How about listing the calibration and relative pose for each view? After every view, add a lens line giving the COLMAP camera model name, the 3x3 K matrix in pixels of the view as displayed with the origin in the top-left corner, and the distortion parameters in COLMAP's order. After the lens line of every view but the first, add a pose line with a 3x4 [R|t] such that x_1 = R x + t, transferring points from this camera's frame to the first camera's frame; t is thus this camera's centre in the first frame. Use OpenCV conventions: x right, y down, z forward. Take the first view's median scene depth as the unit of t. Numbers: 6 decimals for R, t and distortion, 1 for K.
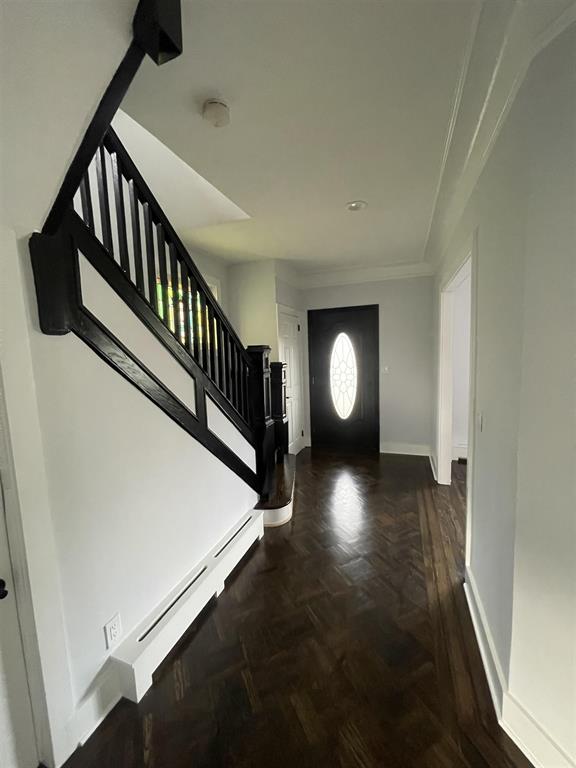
lens RADIAL K [[302.1, 0, 287.7], [0, 302.1, 382.2], [0, 0, 1]] dist [0.004455, 0.000121]
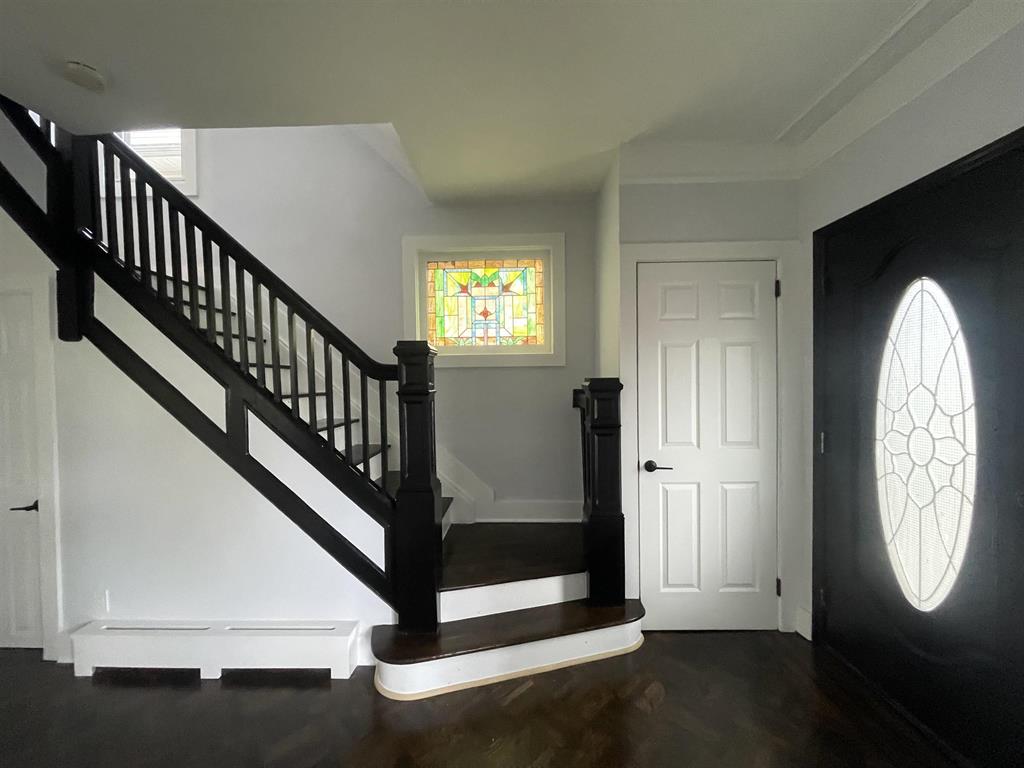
lens RADIAL K [[402.8, 0, 511.6], [0, 402.8, 386.8], [0, 0, 1]] dist [0.004455, 0.000121]
pose [[0.331807, 0.042147, -0.942405, 0.397562], [-0.094990, 0.995417, 0.011074, -0.039209], [0.938552, 0.085845, 0.334290, 0.560115]]
